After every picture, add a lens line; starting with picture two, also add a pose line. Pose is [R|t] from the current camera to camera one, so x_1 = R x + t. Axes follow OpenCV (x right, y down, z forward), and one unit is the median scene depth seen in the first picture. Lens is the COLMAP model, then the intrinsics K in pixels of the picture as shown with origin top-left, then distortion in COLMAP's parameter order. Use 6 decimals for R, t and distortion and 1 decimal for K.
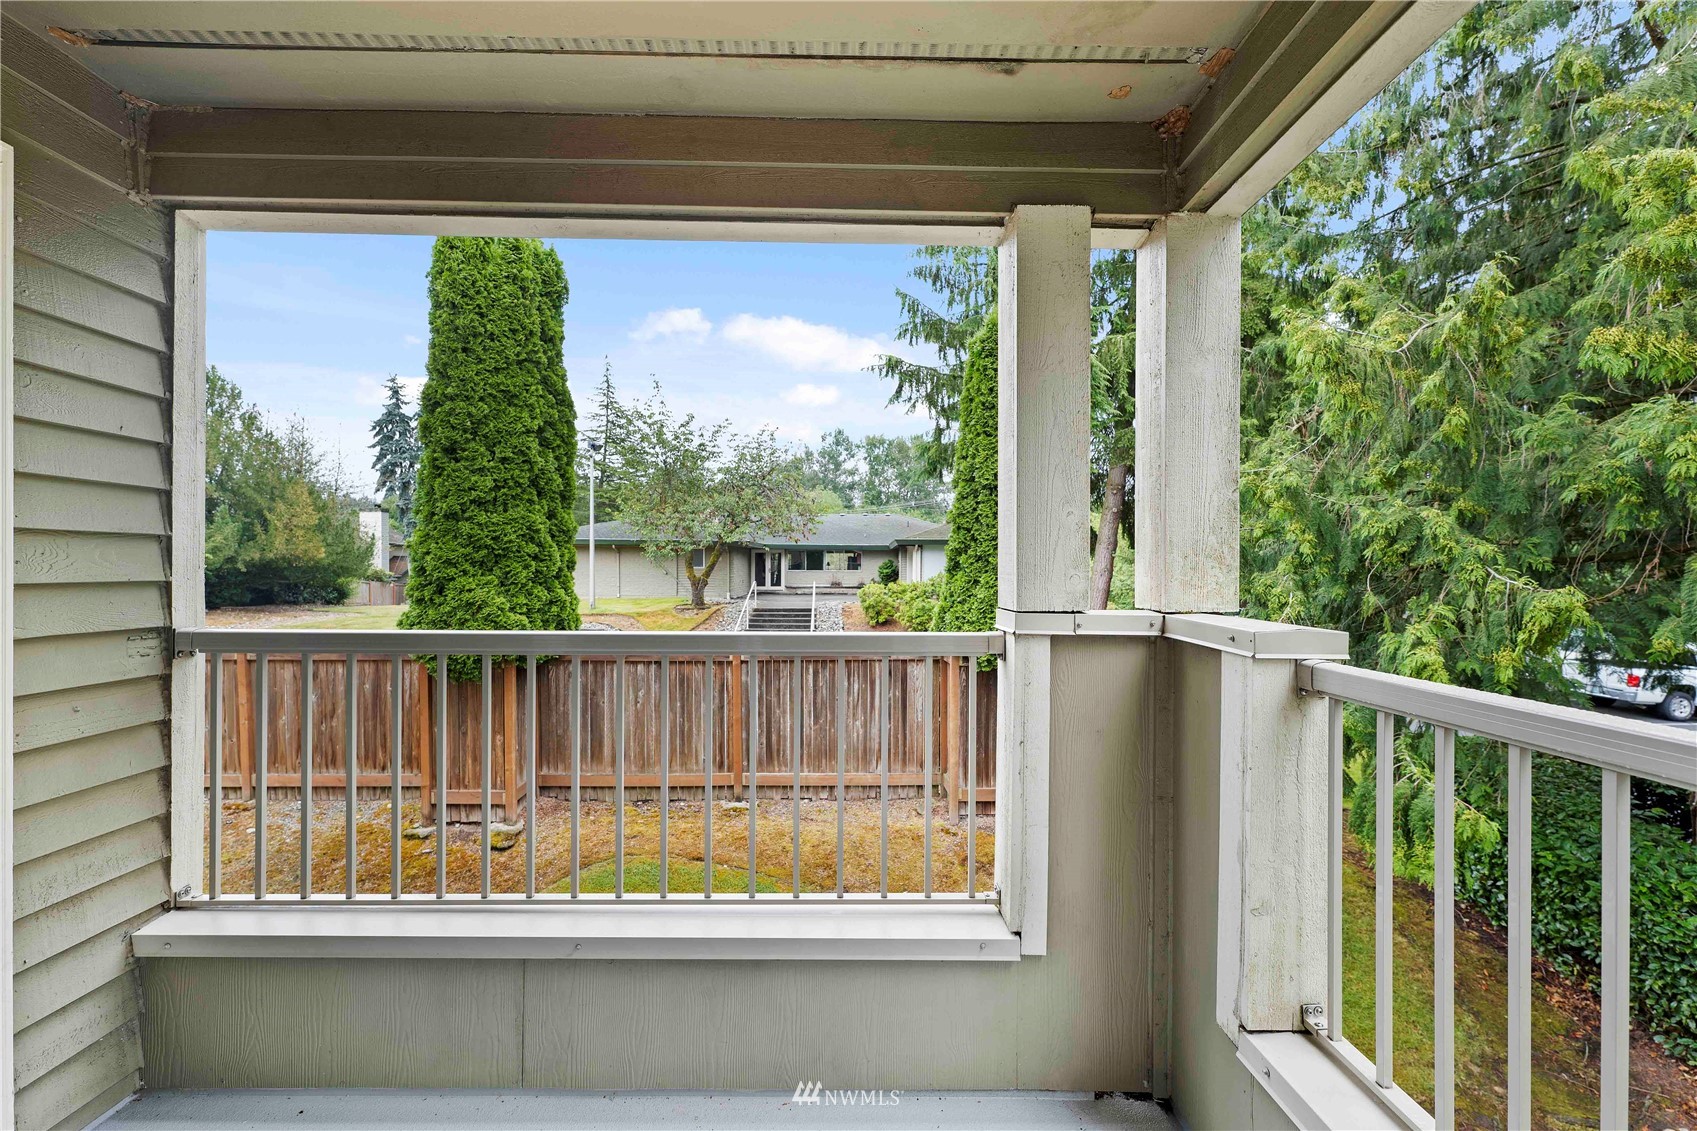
lens RADIAL K [[693.6, 0, 848.1], [0, 693.6, 571.5], [0, 0, 1]] dist [0.000301, -0.000130]
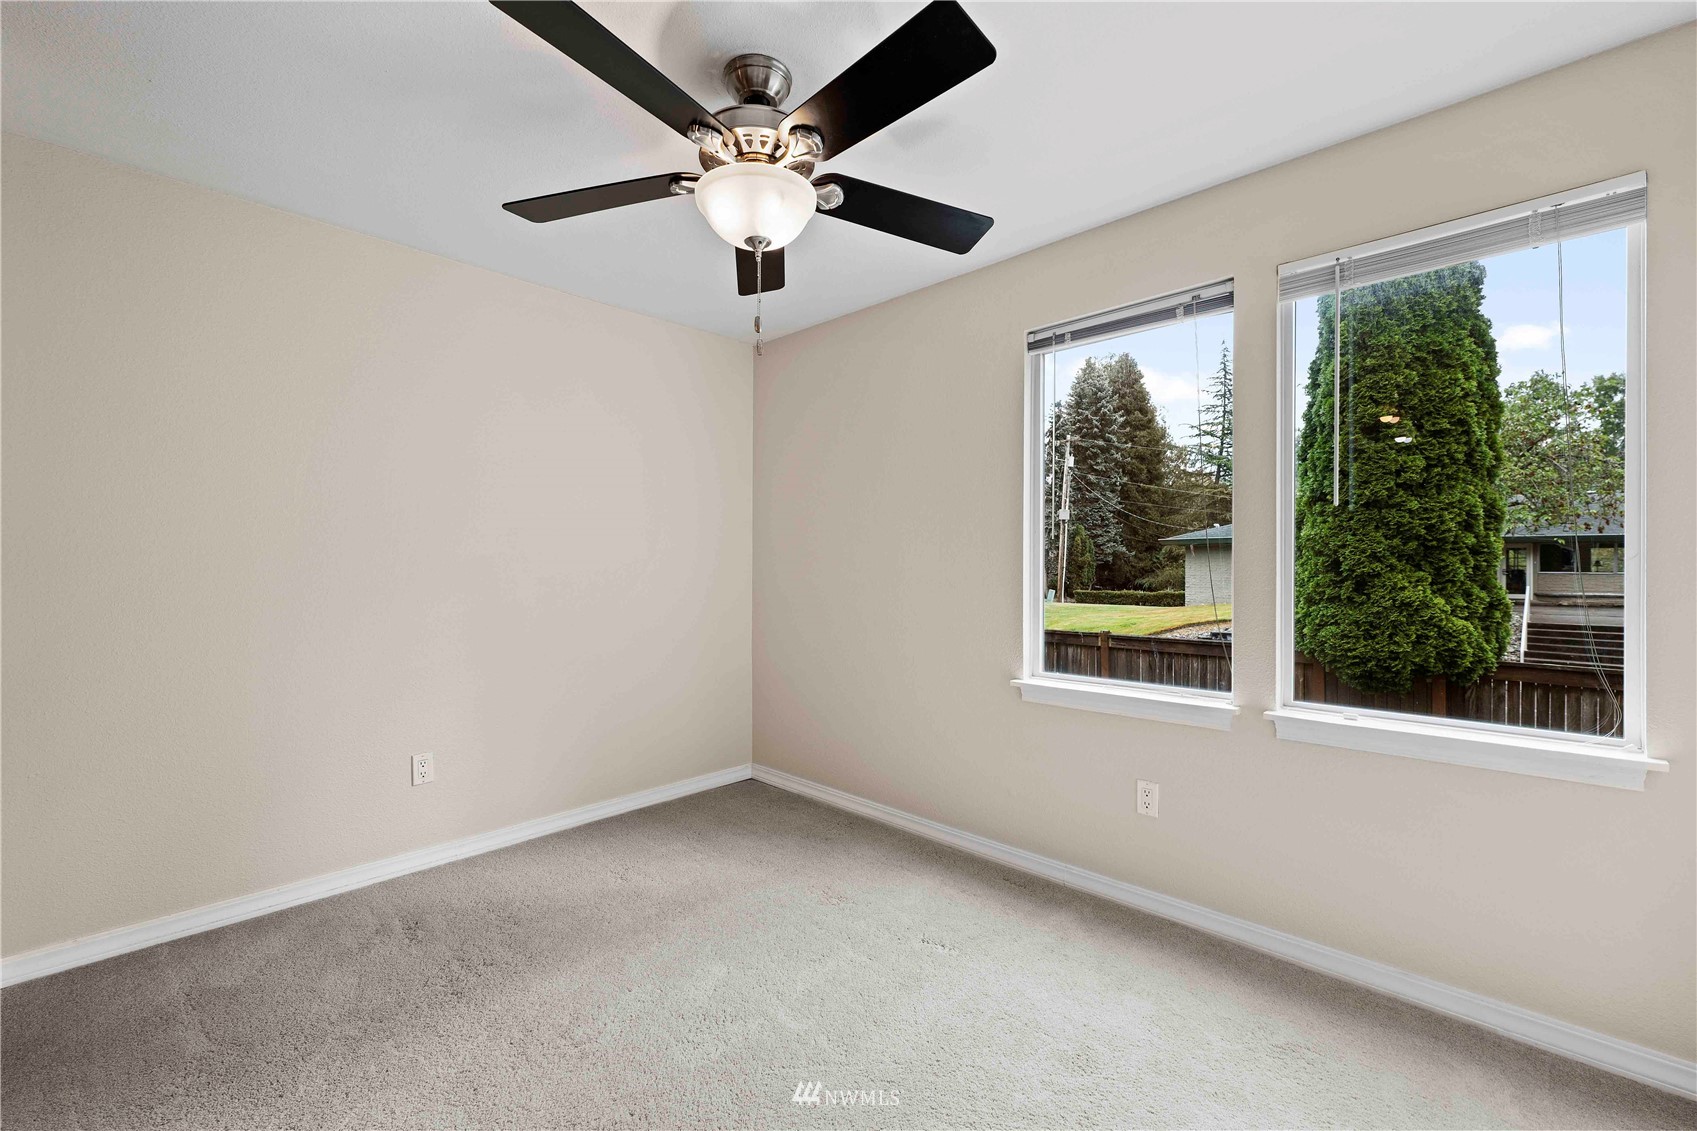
lens RADIAL K [[690.1, 0, 845.9], [0, 690.1, 566.7], [0, 0, 1]] dist [0.002132, 0.000191]
pose [[0.705586, -0.002794, -0.708619, -0.394667], [-0.004393, 0.999956, -0.008317, 0.009463], [0.708611, 0.008982, 0.705543, -0.087383]]
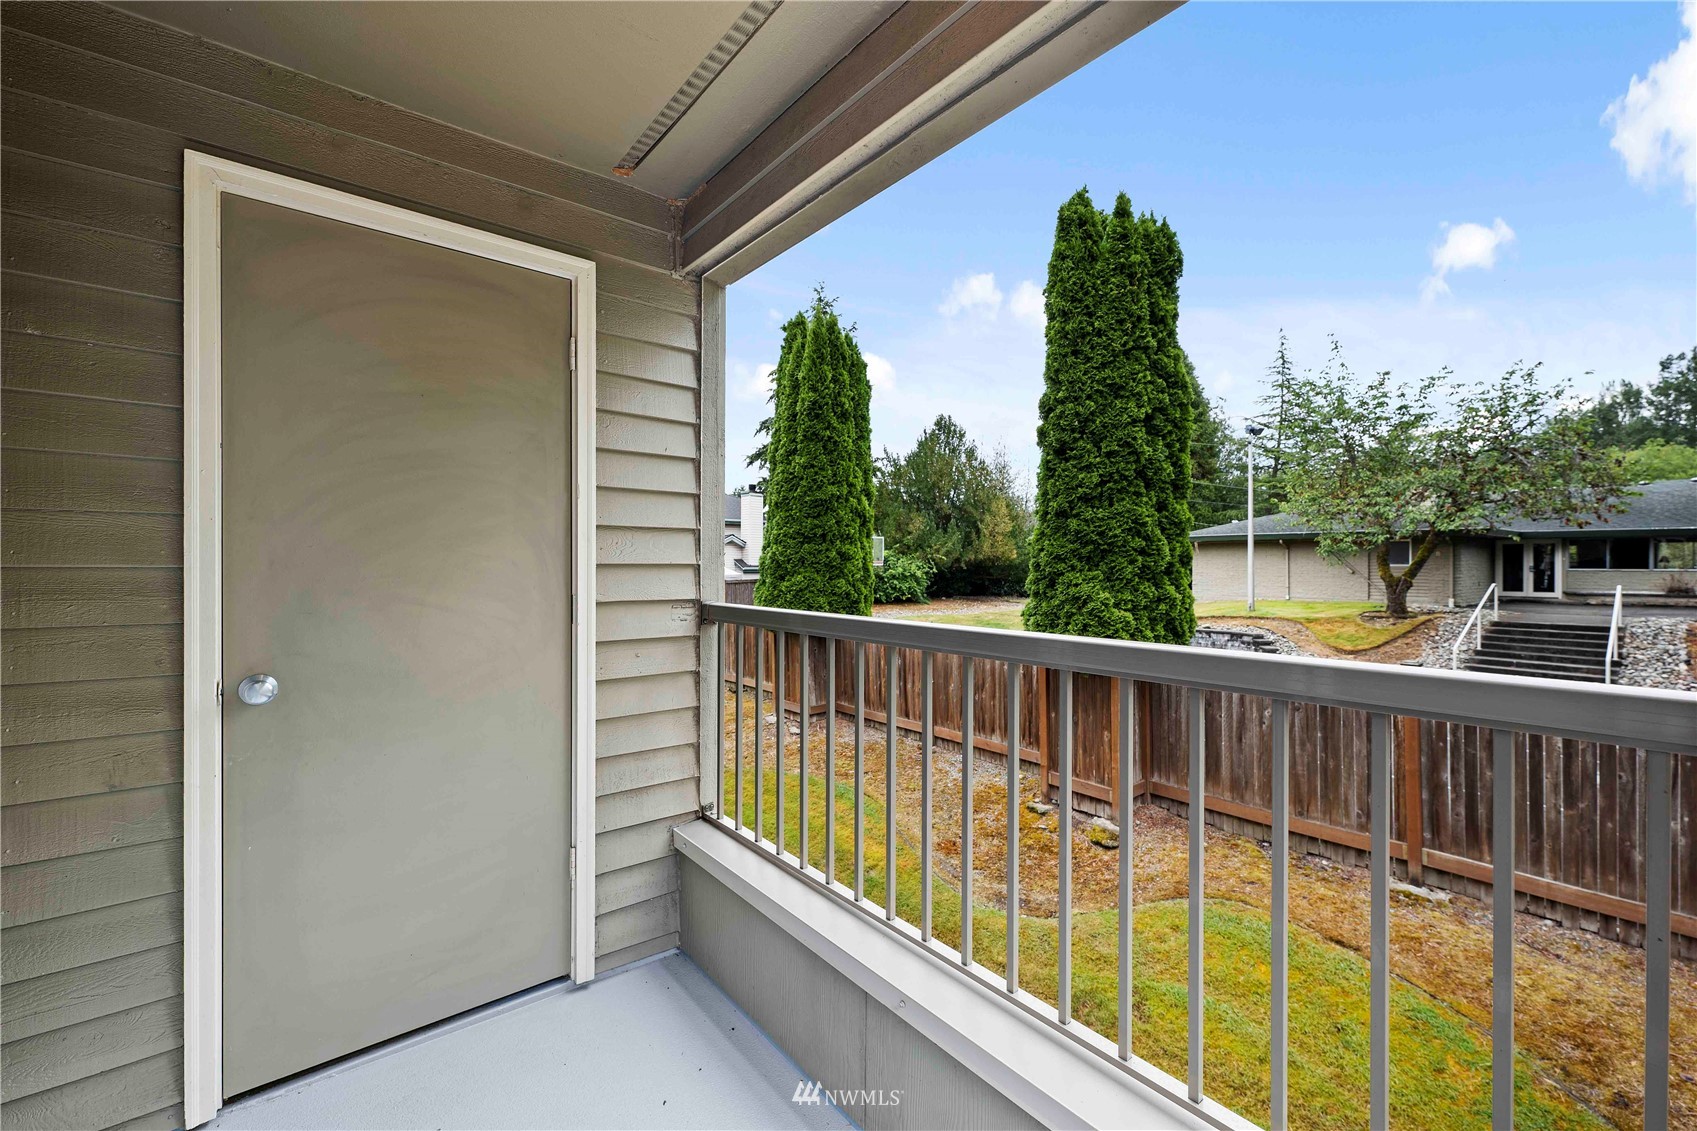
lens RADIAL K [[690.1, 0, 845.9], [0, 690.1, 566.7], [0, 0, 1]] dist [0.002132, 0.000191]
pose [[0.616522, -0.001771, -0.787335, 0.045892], [-0.002872, 0.999986, -0.004498, 0.005226], [0.787332, 0.005035, 0.616508, 0.092996]]
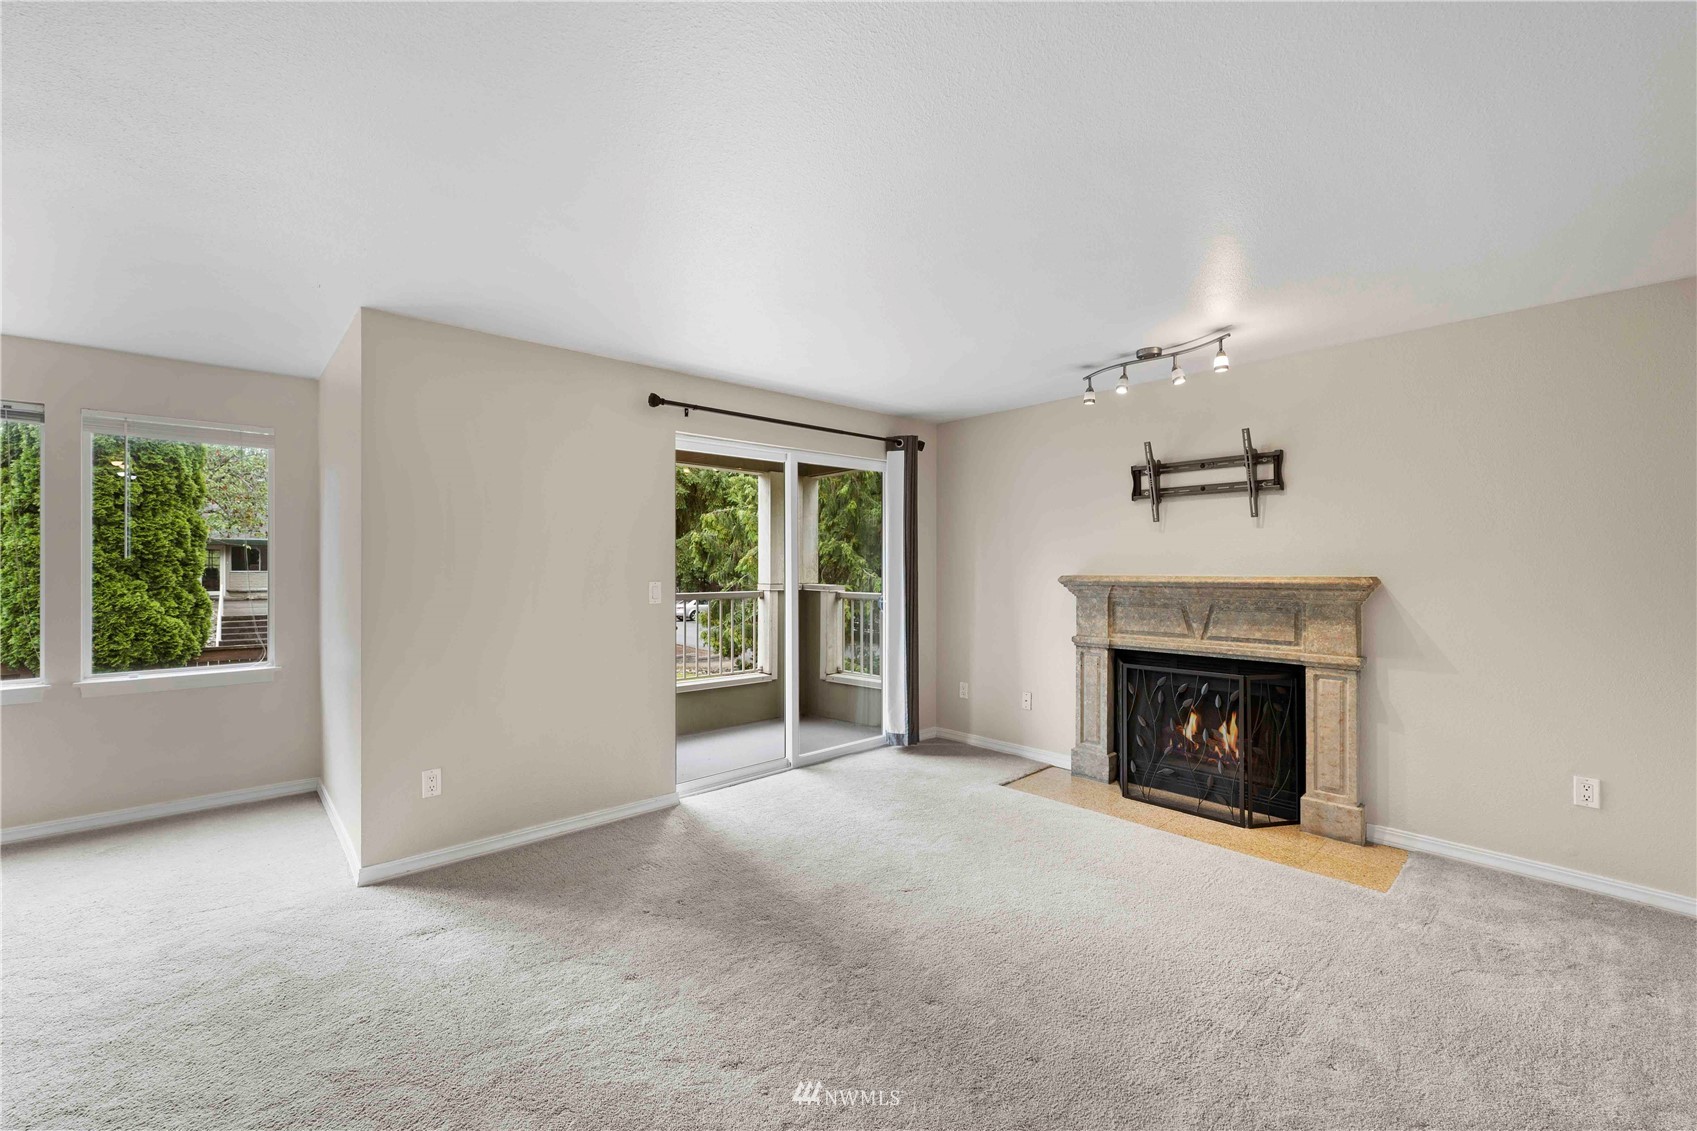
lens RADIAL K [[690.1, 0, 845.9], [0, 690.1, 566.7], [0, 0, 1]] dist [0.002132, 0.000191]
pose [[0.747612, -0.003858, 0.664125, -0.395806], [0.006170, 0.999980, -0.001136, -0.006104], [-0.664107, 0.004947, 0.747621, -0.416793]]
